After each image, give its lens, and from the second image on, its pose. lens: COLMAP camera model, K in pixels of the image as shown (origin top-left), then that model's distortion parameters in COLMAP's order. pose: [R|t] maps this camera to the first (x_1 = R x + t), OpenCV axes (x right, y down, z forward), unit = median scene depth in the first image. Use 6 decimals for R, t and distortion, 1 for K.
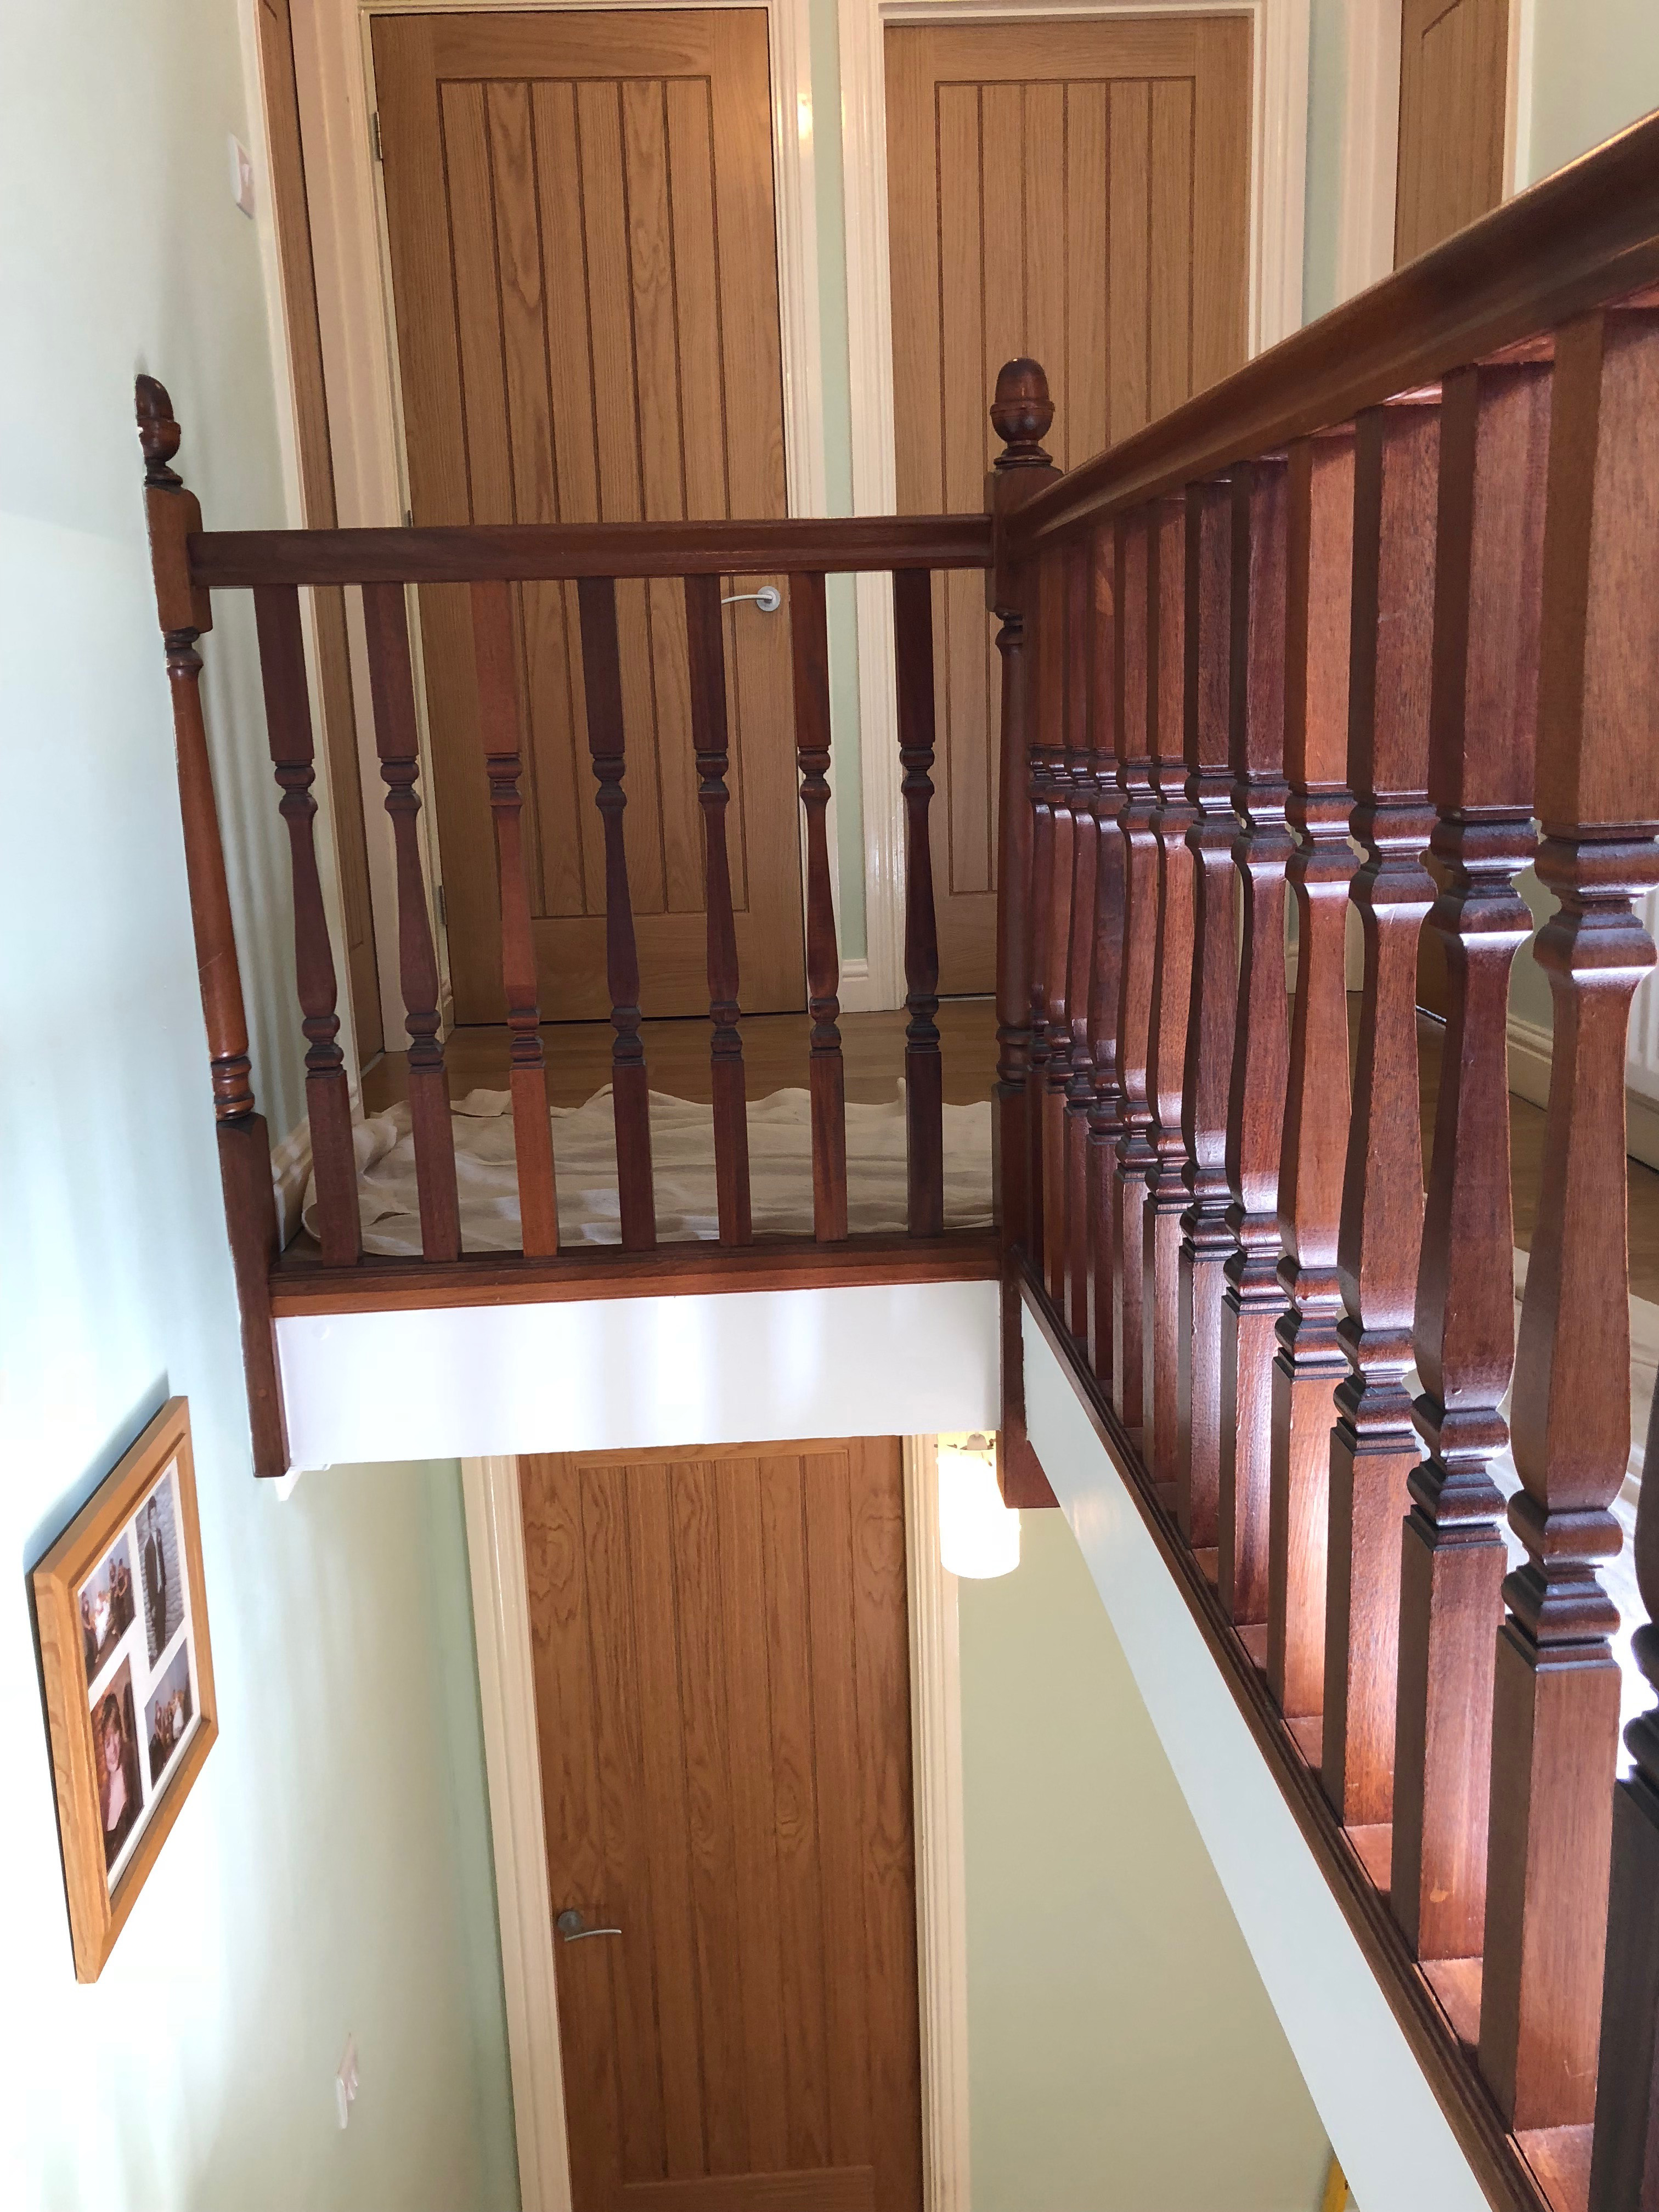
lens RADIAL K [[1792.6, 0, 840.7], [0, 1792.6, 1070.1], [0, 0, 1]] dist [0.007486, -0.001827]
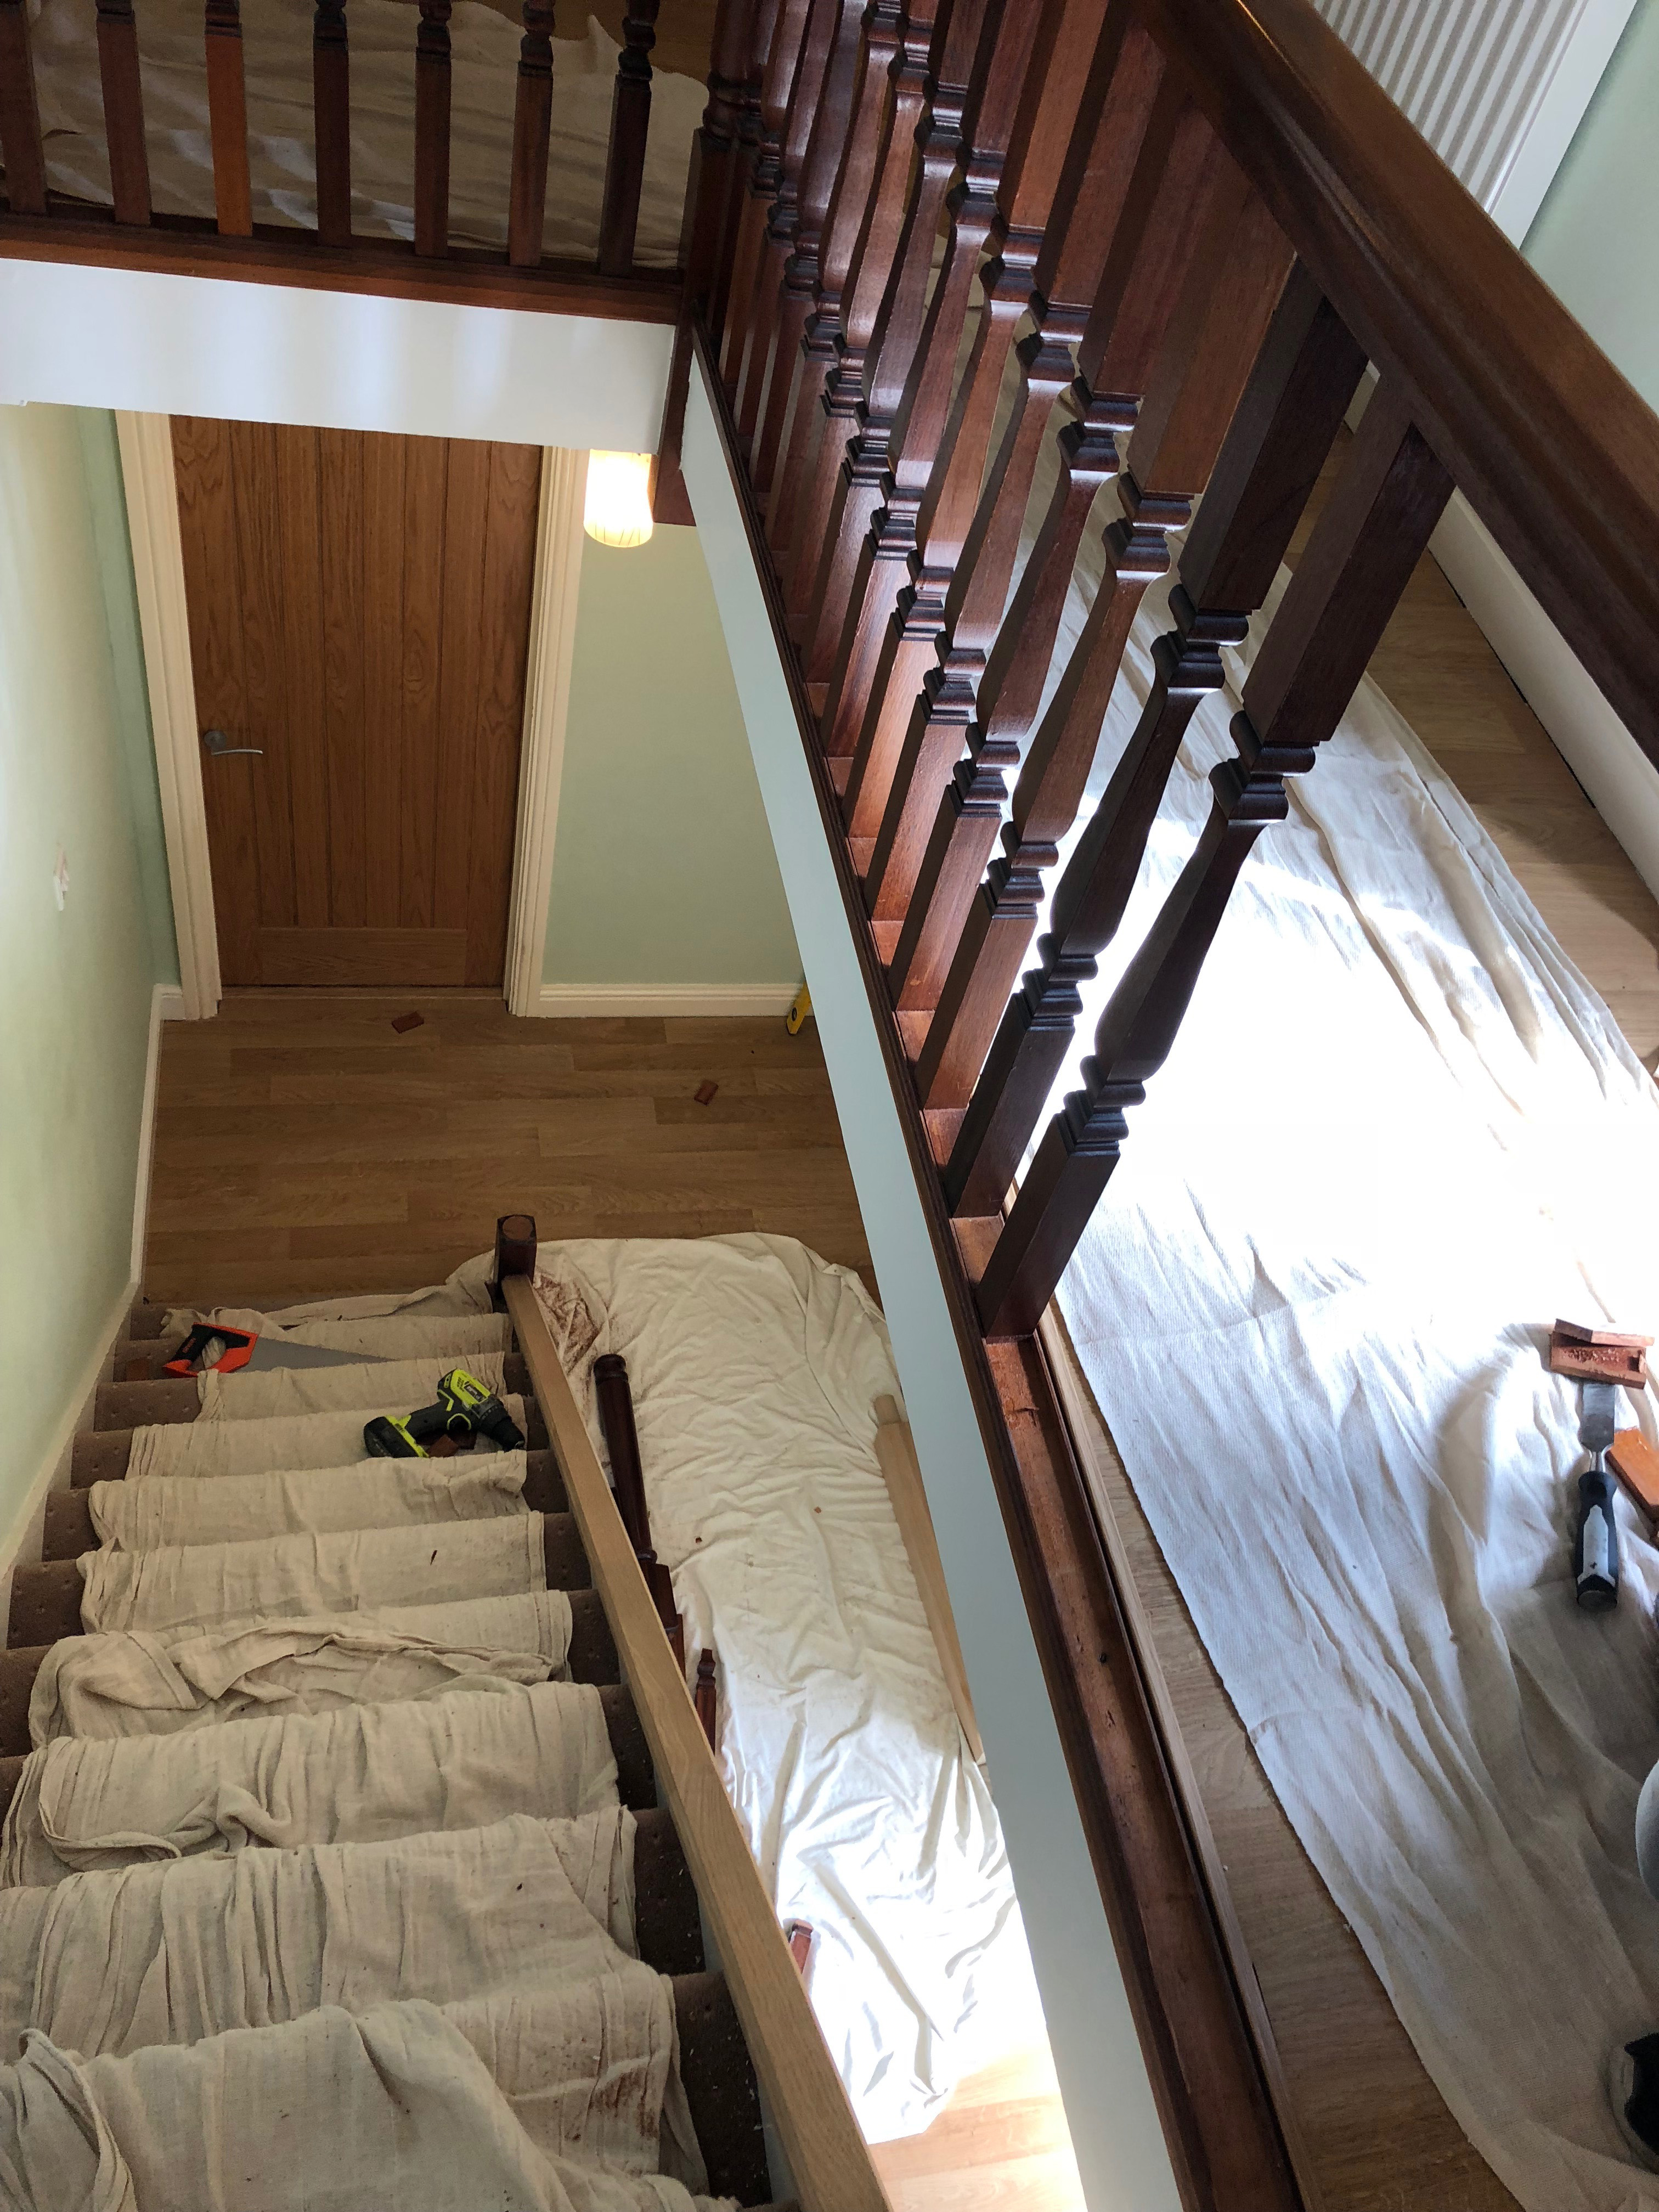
lens RADIAL K [[1792.6, 0, 840.7], [0, 1792.6, 1070.1], [0, 0, 1]] dist [0.007486, -0.001827]
pose [[0.967095, 0.052051, 0.249034, -0.039752], [-0.193402, 0.786376, 0.586693, -0.117204], [-0.165297, -0.615552, 0.770567, -0.090036]]
